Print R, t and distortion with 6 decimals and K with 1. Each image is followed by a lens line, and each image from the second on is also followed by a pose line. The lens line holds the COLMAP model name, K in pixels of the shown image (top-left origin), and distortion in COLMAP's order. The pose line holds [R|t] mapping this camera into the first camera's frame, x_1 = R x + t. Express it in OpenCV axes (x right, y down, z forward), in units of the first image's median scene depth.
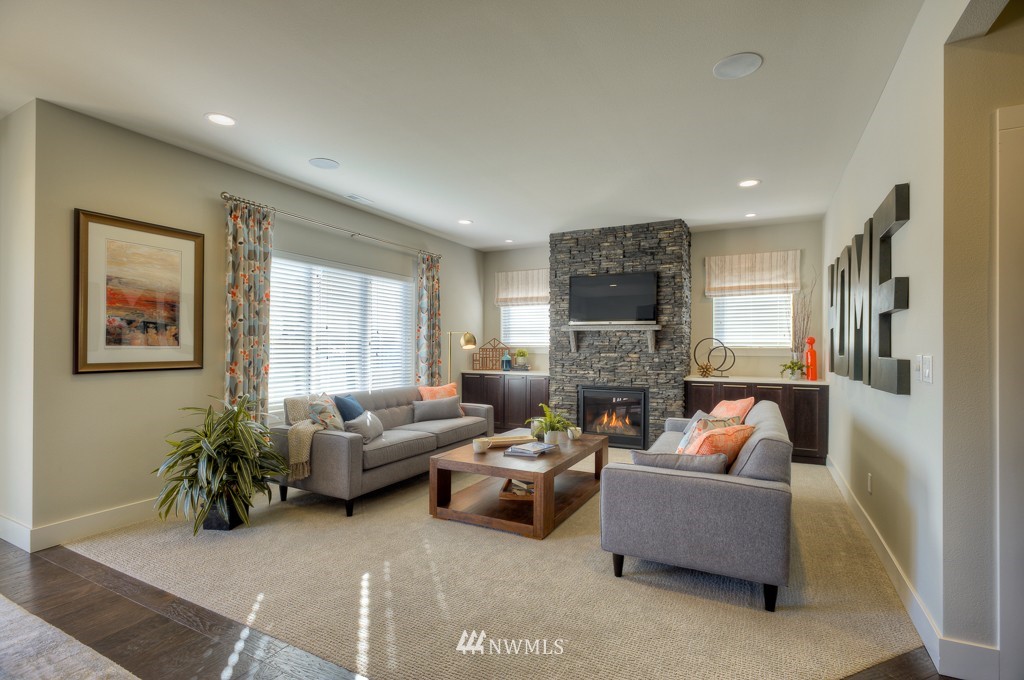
lens RADIAL K [[479.3, 0, 517.4], [0, 479.3, 344.2], [0, 0, 1]] dist [-0.008527, 0.005185]
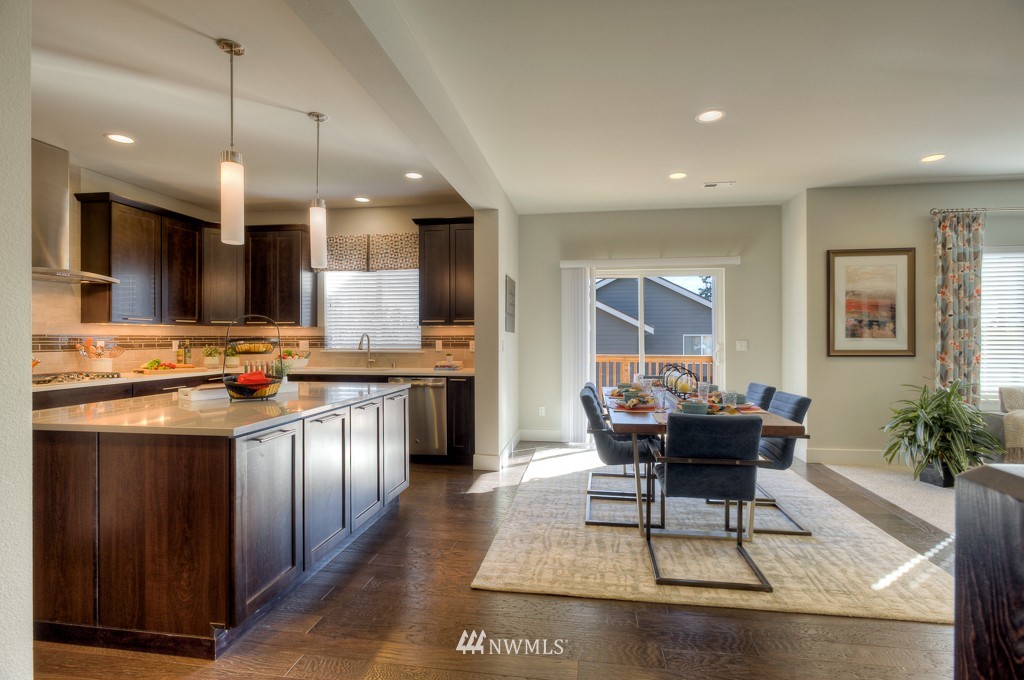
lens RADIAL K [[481.6, 0, 516.2], [0, 481.6, 336.7], [0, 0, 1]] dist [-0.004721, -0.000578]
pose [[0.320099, -0.005859, -0.947366, 0.123581], [0.008087, 0.999961, -0.003452, -0.002479], [0.947350, -0.006557, 0.320134, -0.247445]]
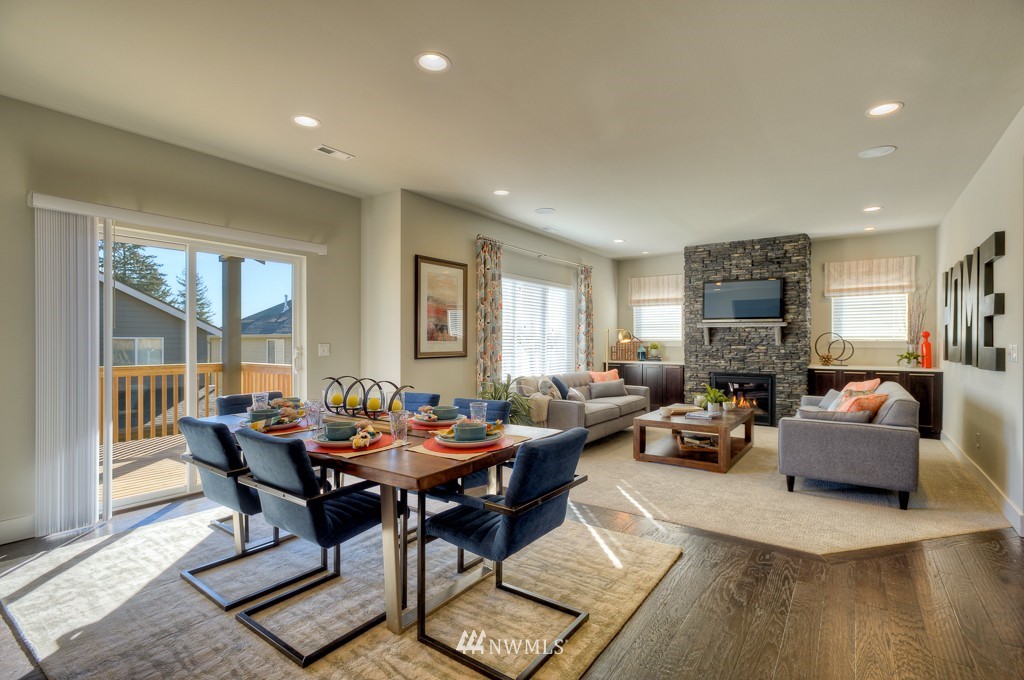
lens RADIAL K [[483.0, 0, 520.8], [0, 483.0, 341.1], [0, 0, 1]] dist [0.001264, -0.000678]
pose [[0.990680, -0.003983, -0.136154, -0.195088], [0.004747, 0.999975, 0.005290, -0.002121], [0.136130, -0.005887, 0.990674, -0.288850]]
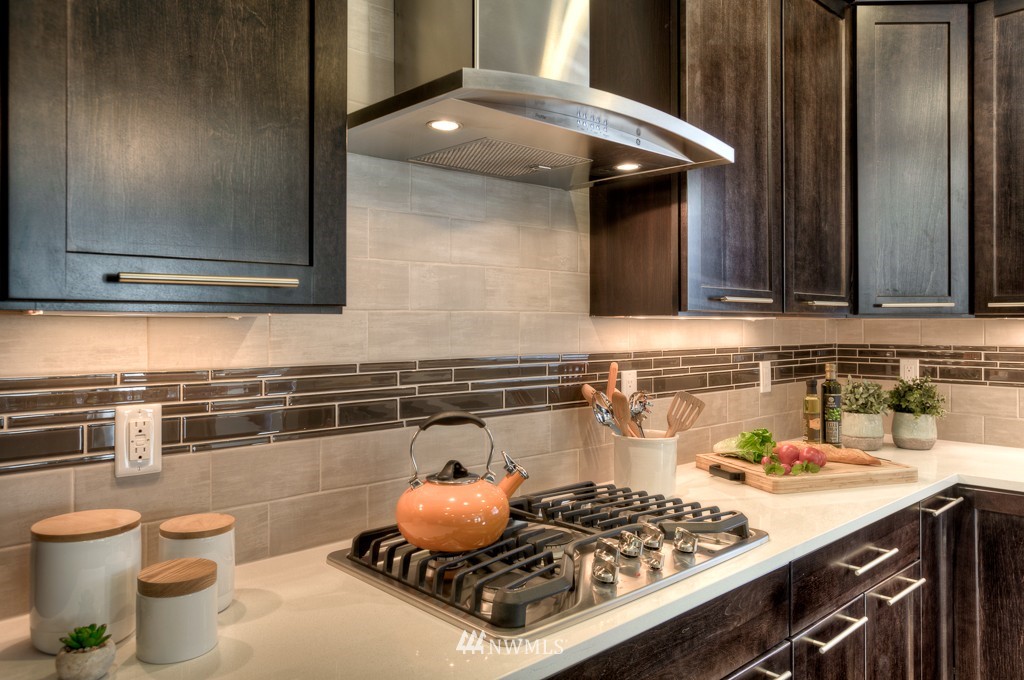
lens RADIAL K [[731.7, 0, 512.0], [0, 731.7, 340.0], [0, 0, 1]] dist [-0.001893, -0.000347]
pose [[-0.336689, 0.010515, -0.941557, -0.467181], [0.007697, 0.999935, 0.008415, -0.023871], [0.941585, -0.004414, -0.336748, -0.574728]]
